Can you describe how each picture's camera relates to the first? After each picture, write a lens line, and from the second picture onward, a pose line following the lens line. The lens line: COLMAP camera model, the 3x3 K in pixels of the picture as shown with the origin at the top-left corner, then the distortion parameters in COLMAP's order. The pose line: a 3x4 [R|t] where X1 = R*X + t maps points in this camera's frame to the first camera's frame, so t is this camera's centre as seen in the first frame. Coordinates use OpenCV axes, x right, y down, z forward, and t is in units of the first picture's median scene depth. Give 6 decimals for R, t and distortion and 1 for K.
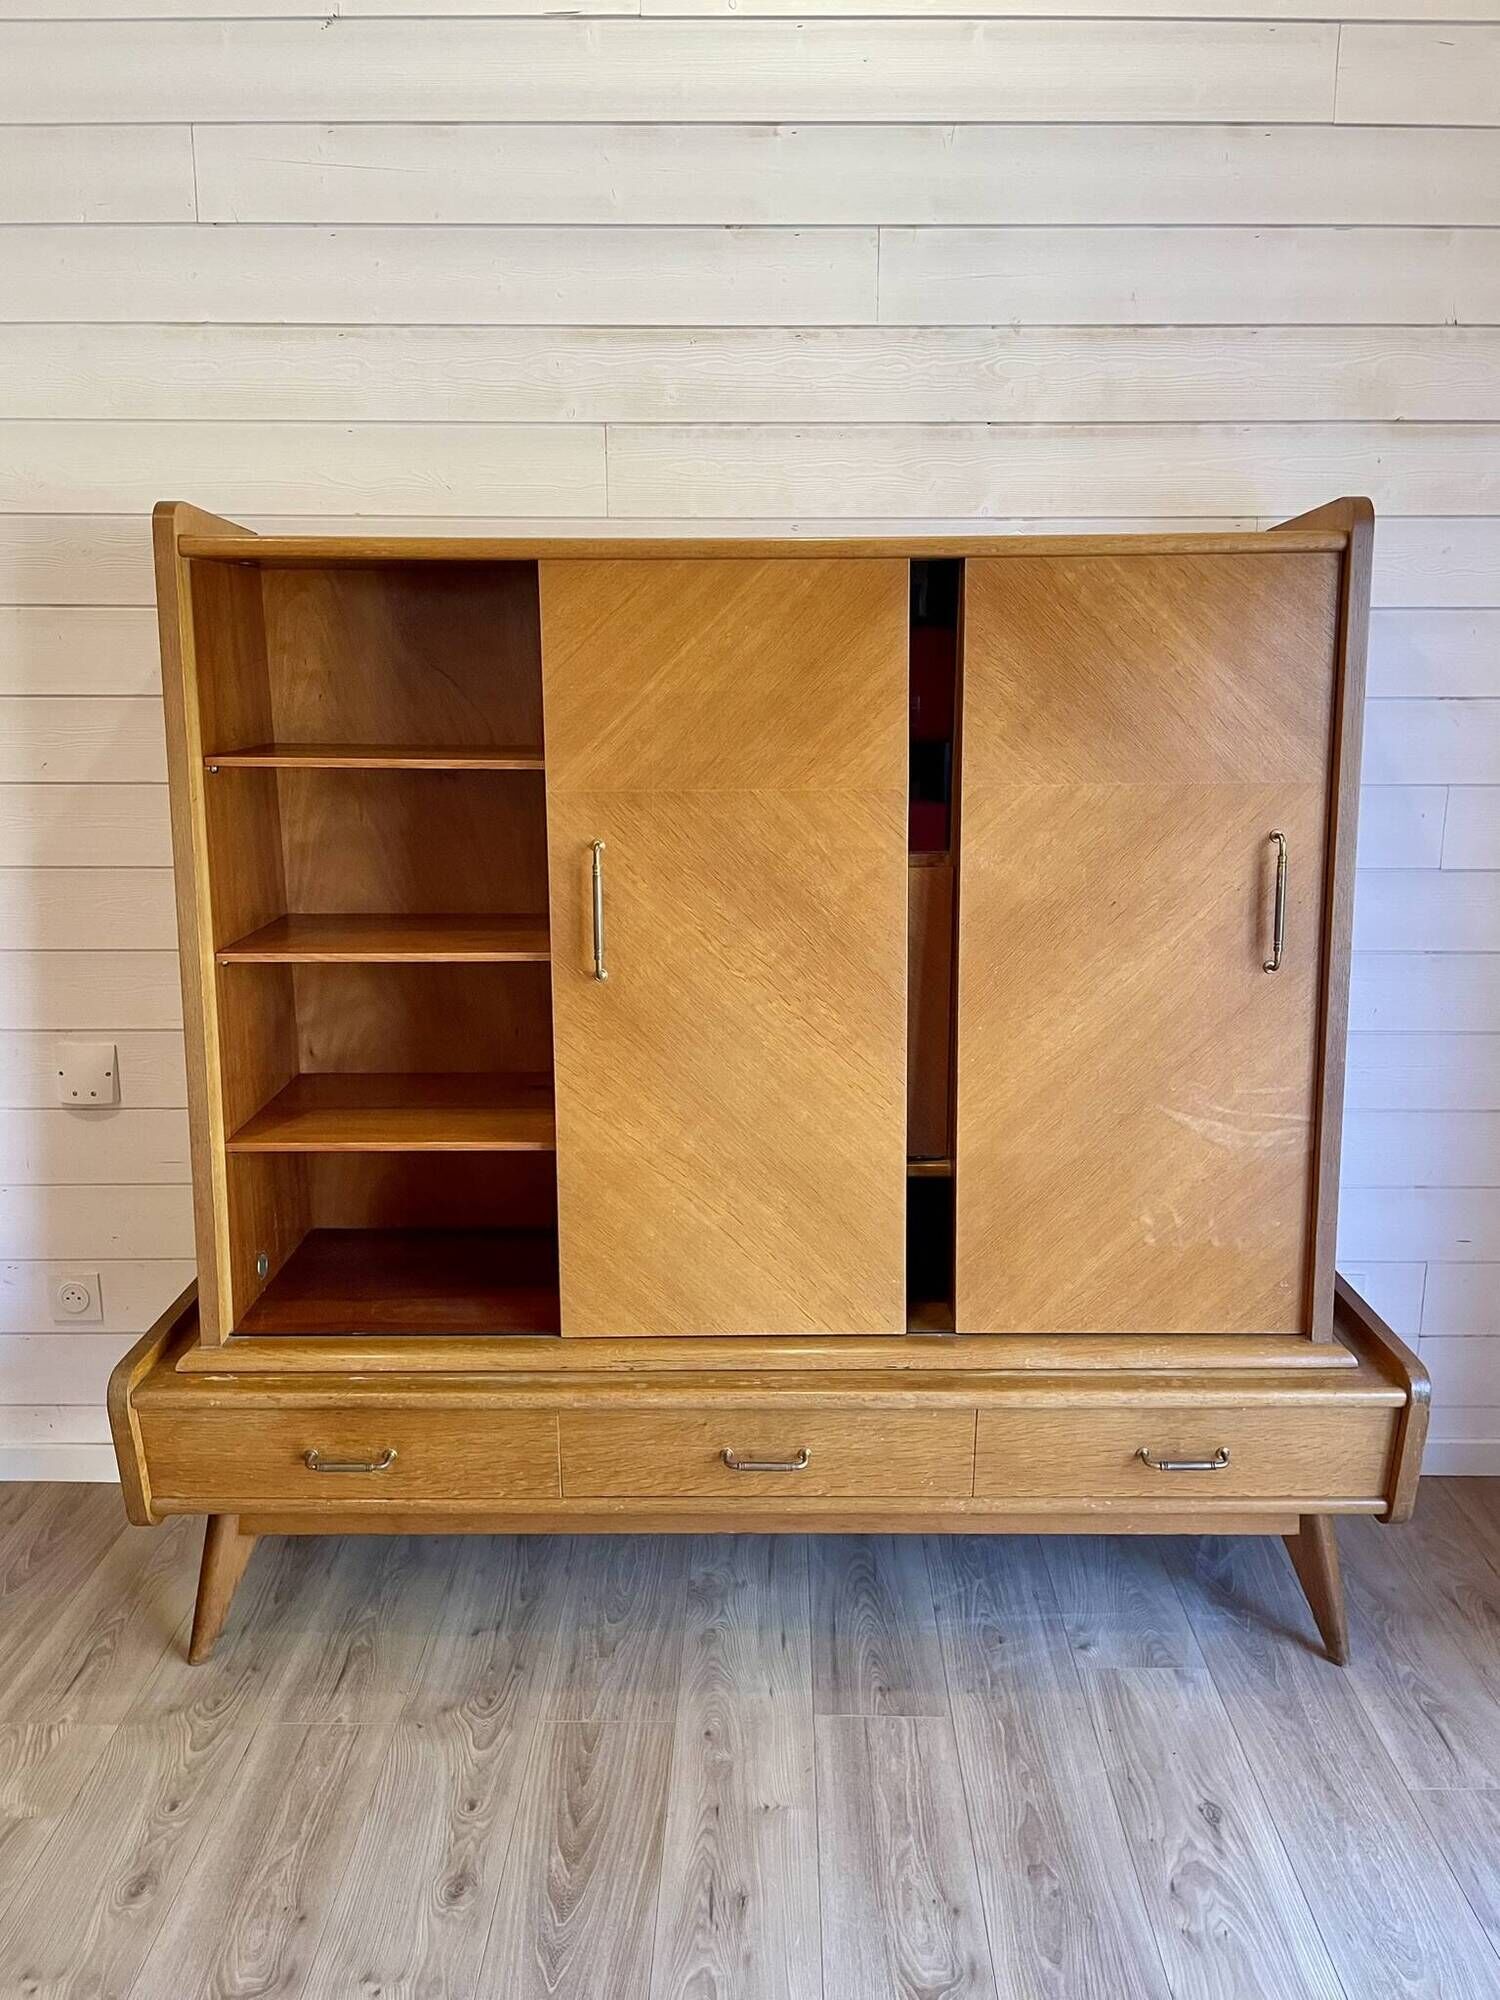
lens RADIAL K [[1514.9, 0, 752.7], [0, 1514.9, 995.5], [0, 0, 1]] dist [0.073894, -0.098488]
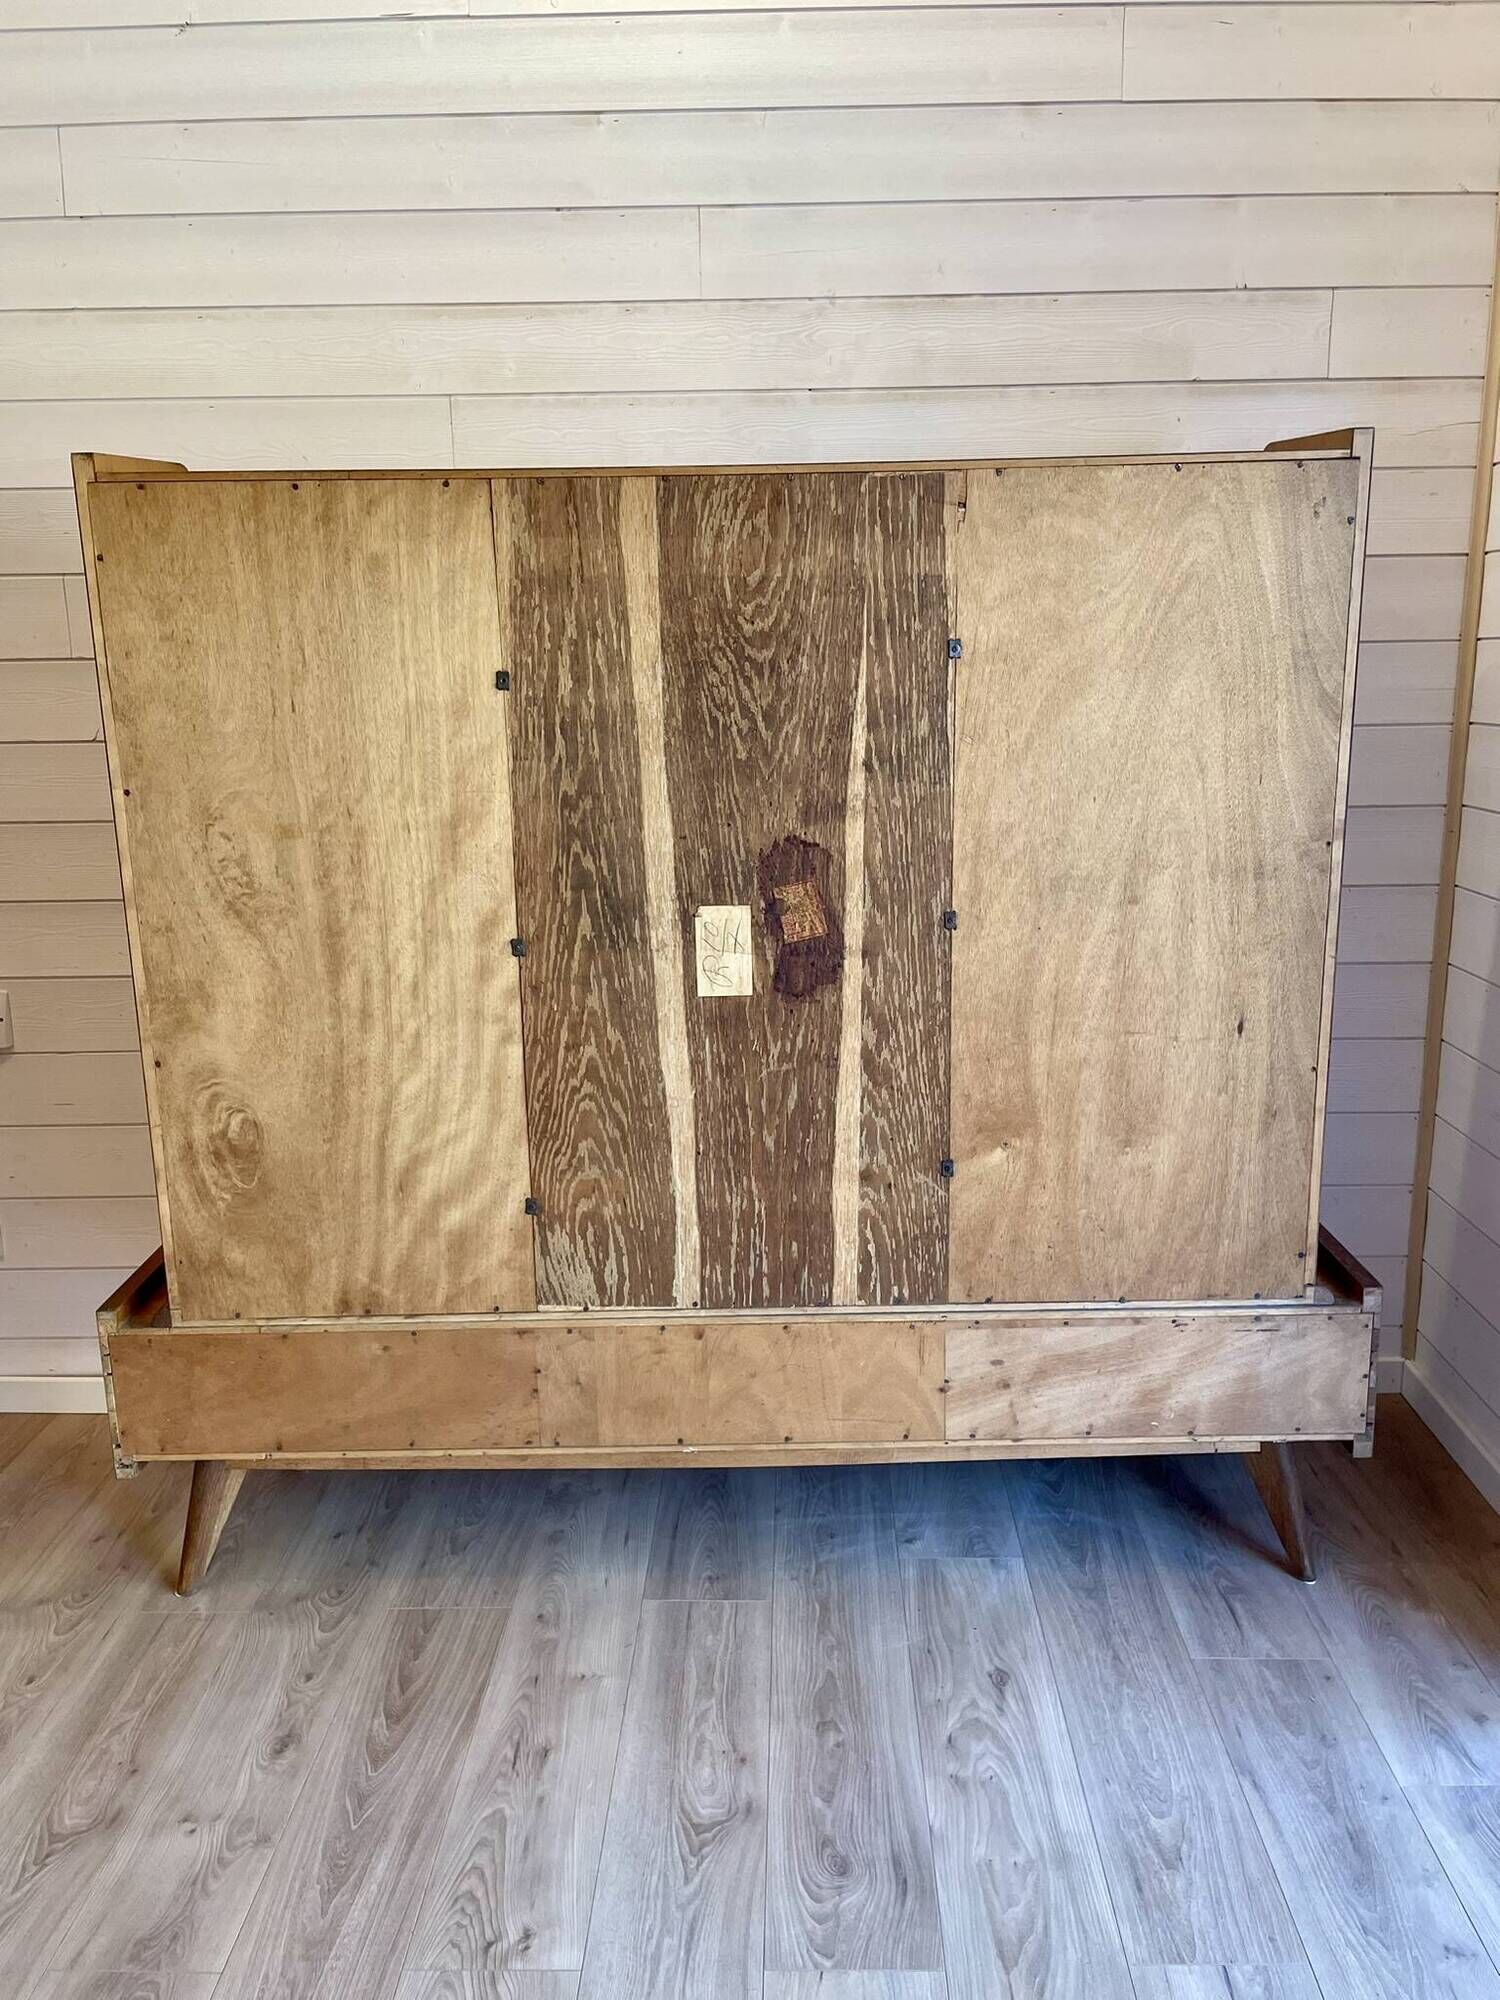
lens RADIAL K [[1514.9, 0, 753.4], [0, 1514.9, 998.0], [0, 0, 1]] dist [0.073894, -0.098488]
pose [[0.999818, -0.012561, -0.014341, 0.135987], [0.012388, 0.999850, -0.012076, 0.065768], [0.014490, 0.011896, 0.999824, -0.062858]]
